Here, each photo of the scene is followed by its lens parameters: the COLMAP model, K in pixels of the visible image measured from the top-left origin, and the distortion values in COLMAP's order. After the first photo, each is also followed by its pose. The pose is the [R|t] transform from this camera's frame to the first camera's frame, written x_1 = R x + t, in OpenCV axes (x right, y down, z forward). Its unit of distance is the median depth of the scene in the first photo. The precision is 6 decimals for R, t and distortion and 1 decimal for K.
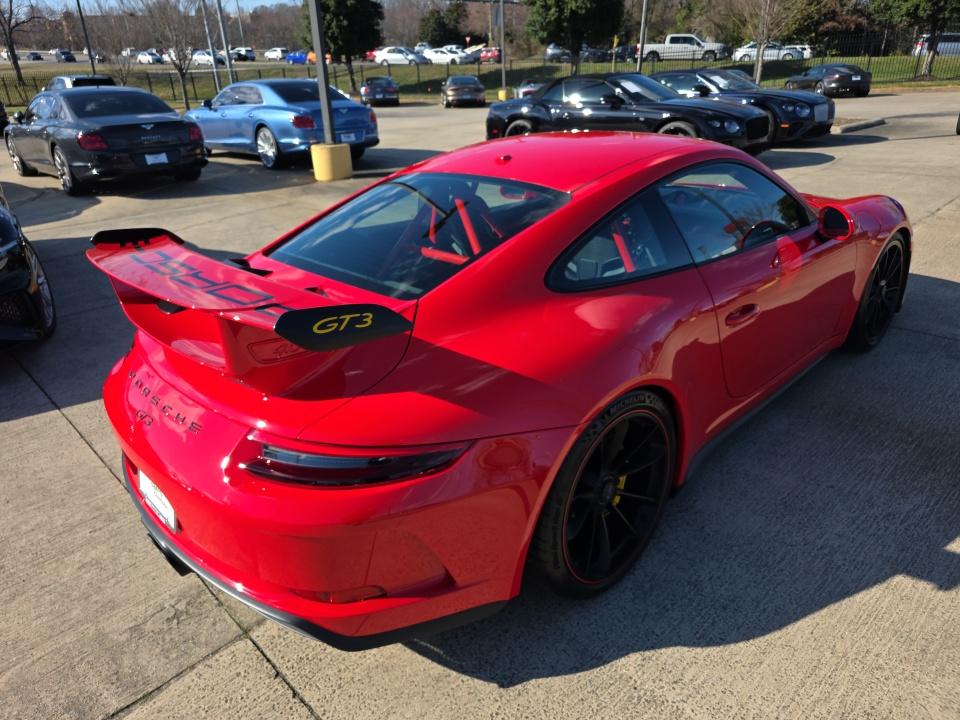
lens RADIAL K [[637.1, 0, 473.4], [0, 637.1, 357.8], [0, 0, 1]] dist [0.022444, -0.014809]
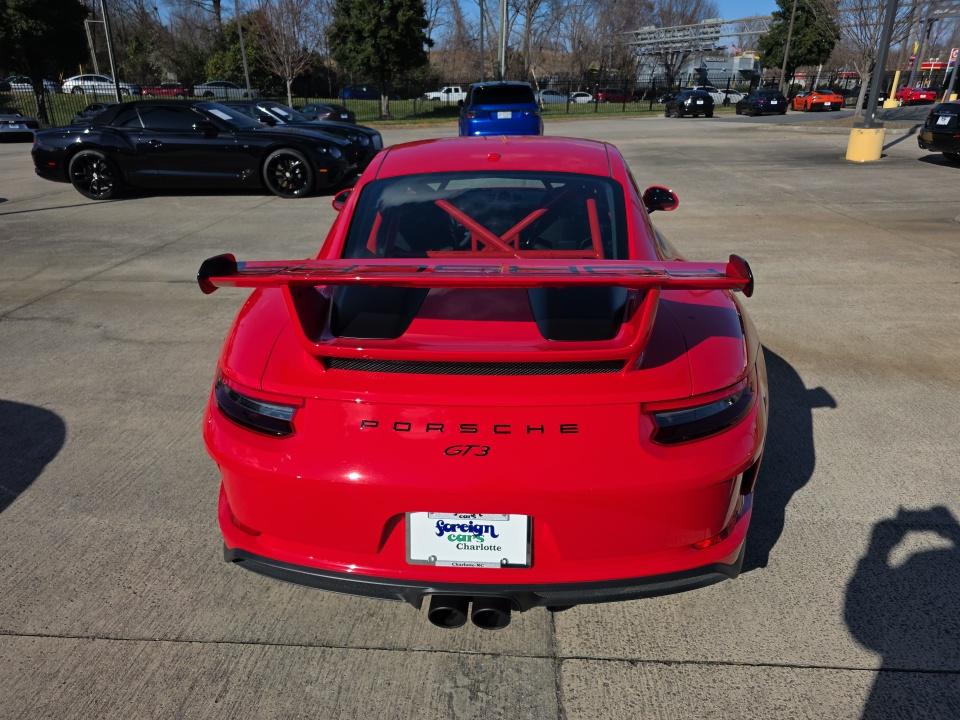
lens RADIAL K [[637.1, 0, 480.3], [0, 637.1, 364.3], [0, 0, 1]] dist [0.022444, -0.014809]
pose [[0.738242, -0.228475, 0.634663, -0.177434], [0.254385, 0.965717, 0.051750, -0.009696], [-0.624729, 0.123245, 0.771054, 0.059902]]
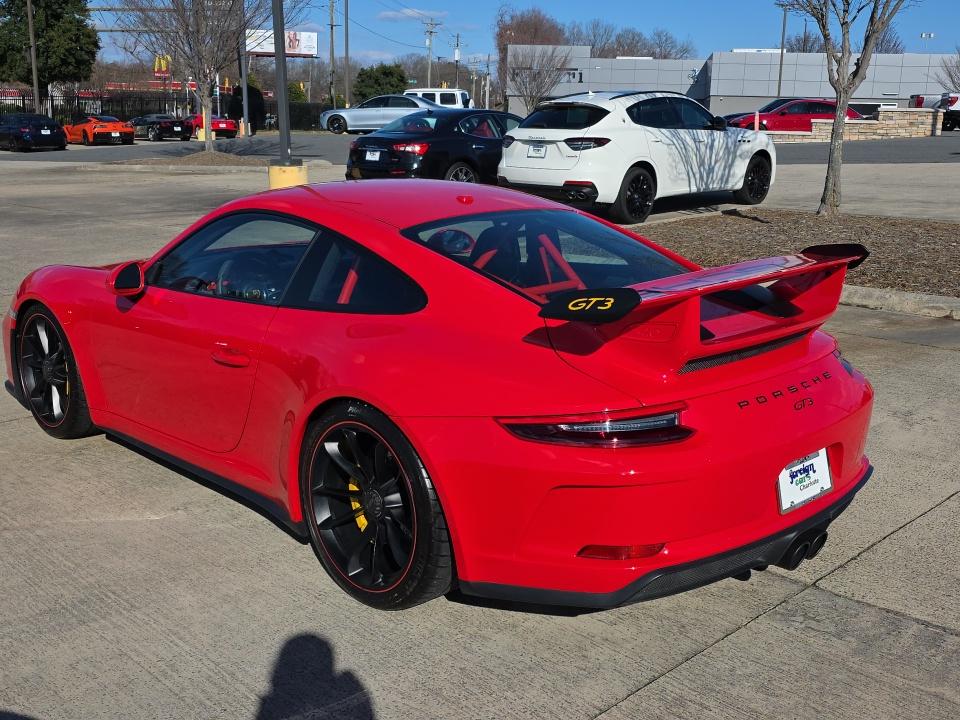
lens RADIAL K [[1026.9, 0, 479.0], [0, 1026.9, 359.2], [0, 0, 1]] dist [0.041213, 0.000000]
pose [[-0.003468, -0.187778, 0.982205, -0.389586], [0.407378, 0.896748, 0.172879, -0.087952], [-0.913253, 0.400728, 0.073386, 0.237745]]
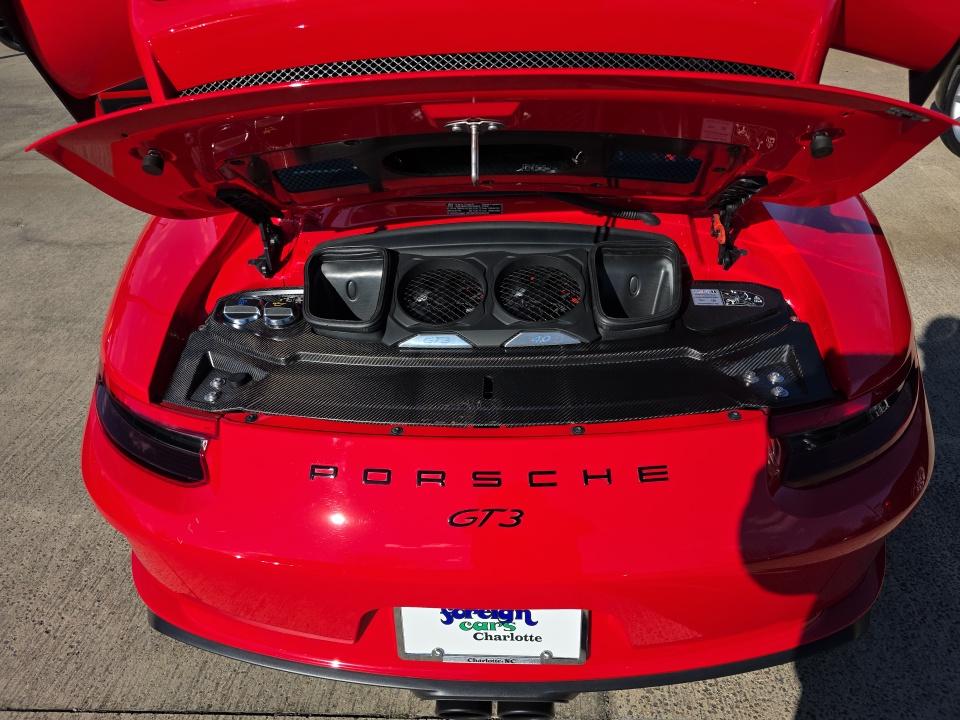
lens RADIAL K [[637.1, 0, 483.7], [0, 637.1, 360.4], [0, 0, 1]] dist [0.022444, -0.014809]
pose [[0.721416, -0.388690, 0.573130, -0.133775], [0.286985, 0.921015, 0.263385, -0.027474], [-0.630236, -0.025530, 0.775983, 0.109133]]
